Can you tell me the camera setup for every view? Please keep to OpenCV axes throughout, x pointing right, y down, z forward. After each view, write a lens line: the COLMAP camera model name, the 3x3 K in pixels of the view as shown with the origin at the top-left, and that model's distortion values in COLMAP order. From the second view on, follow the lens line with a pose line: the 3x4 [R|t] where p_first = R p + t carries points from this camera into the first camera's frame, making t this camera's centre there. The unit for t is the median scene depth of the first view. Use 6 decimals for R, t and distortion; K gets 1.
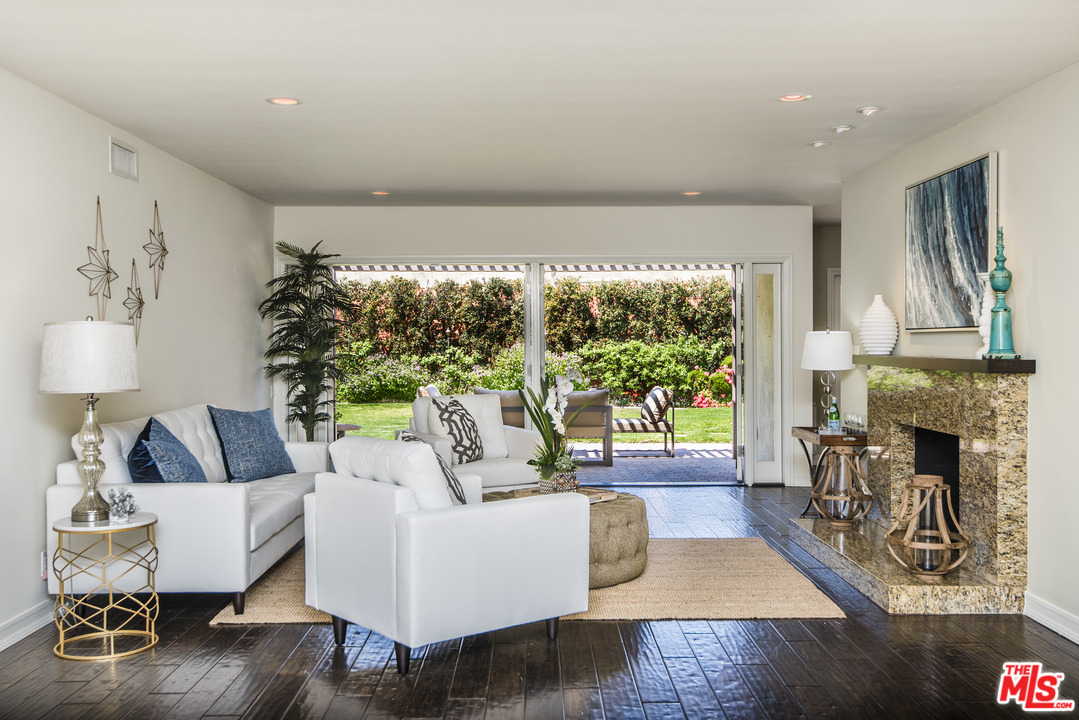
lens RADIAL K [[1044.1, 0, 539.5], [0, 1044.1, 360.0], [0, 0, 1]] dist [0.001003, -0.006117]
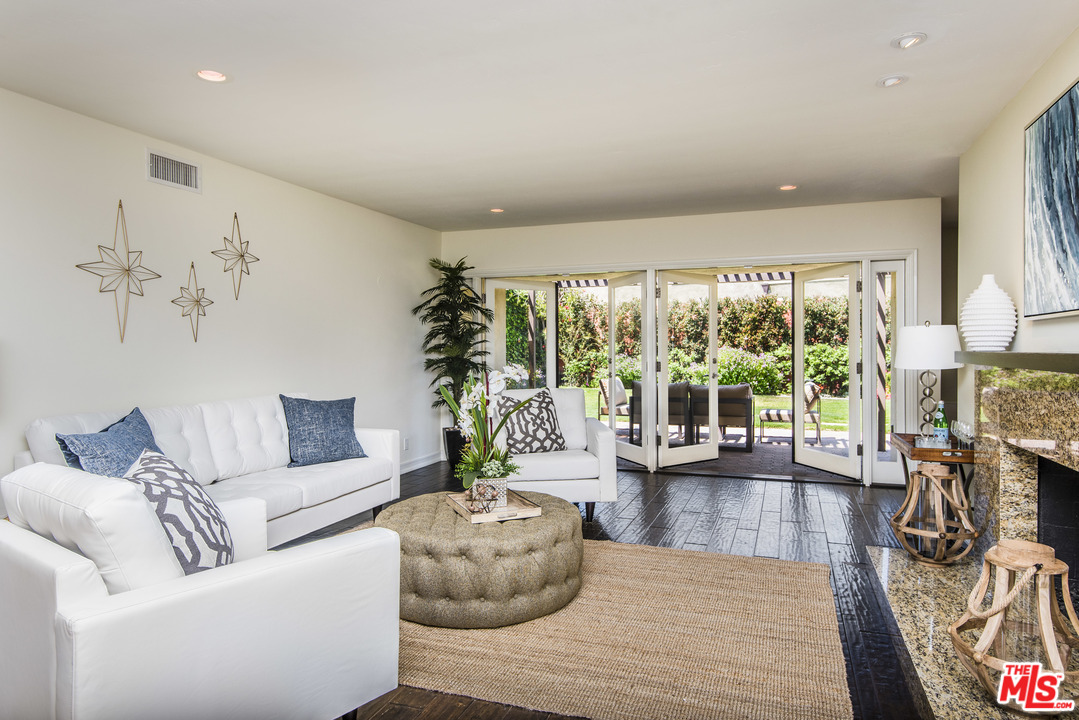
lens RADIAL K [[672.5, 0, 538.8], [0, 672.5, 353.7], [0, 0, 1]] dist [0.038029, -0.032702]
pose [[0.936799, 0.004359, -0.349841, 0.141335], [-0.007206, 0.999951, -0.006837, 0.002245], [0.349794, 0.008926, 0.936784, 0.305188]]
